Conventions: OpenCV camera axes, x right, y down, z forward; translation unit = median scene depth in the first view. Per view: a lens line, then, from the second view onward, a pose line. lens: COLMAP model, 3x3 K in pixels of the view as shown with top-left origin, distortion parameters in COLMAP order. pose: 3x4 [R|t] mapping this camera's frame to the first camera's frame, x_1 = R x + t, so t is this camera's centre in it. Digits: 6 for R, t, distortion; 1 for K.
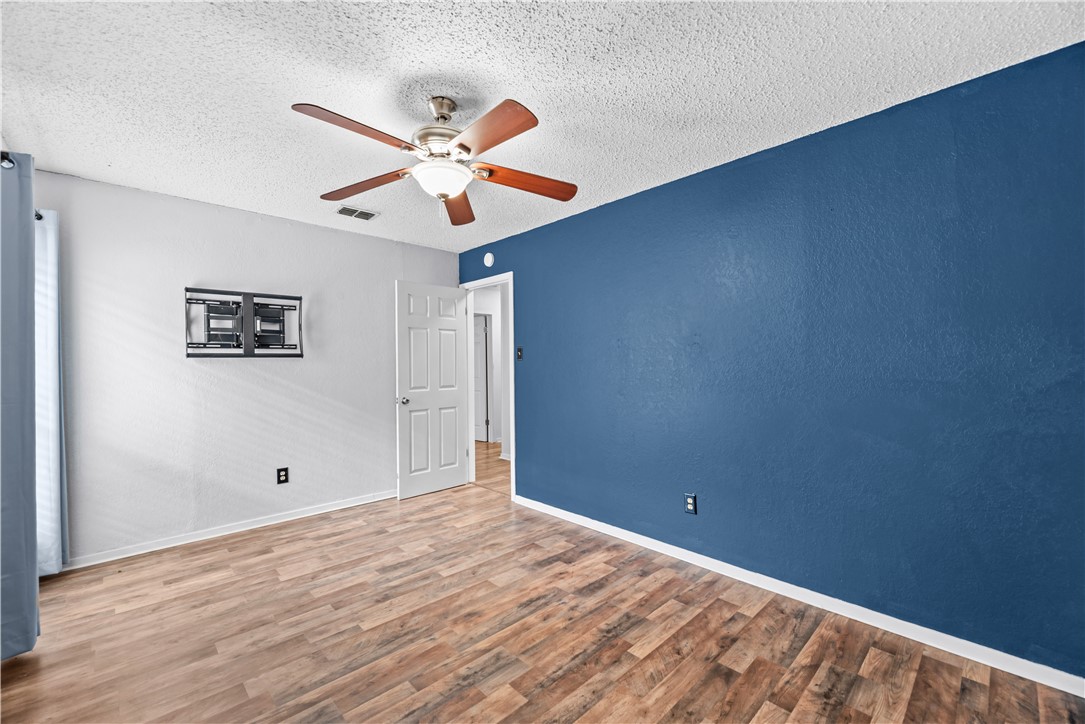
lens RADIAL K [[446.1, 0, 538.2], [0, 446.1, 364.8], [0, 0, 1]] dist [0.000102, 0.000106]
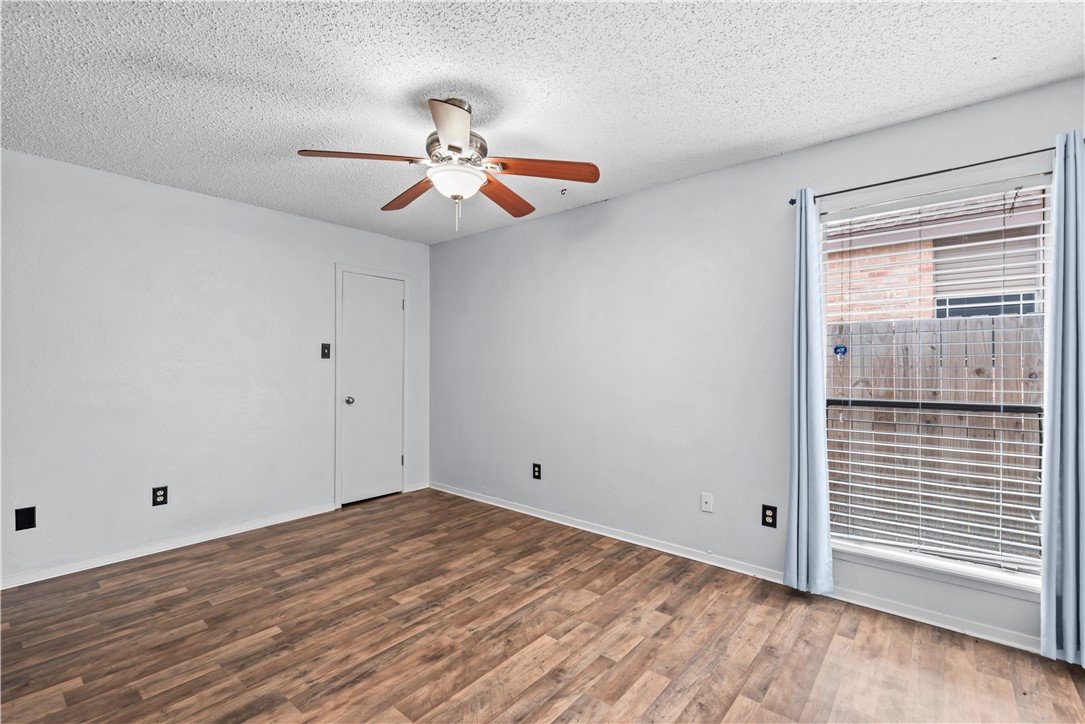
lens RADIAL K [[493.7, 0, 548.3], [0, 493.7, 364.1], [0, 0, 1]] dist [0.001255, 0.000220]
pose [[-0.992026, 0.007649, -0.125799, -0.264223], [0.007745, 0.999970, -0.000280, 0.004279], [0.125793, -0.001252, -0.992056, 2.068302]]
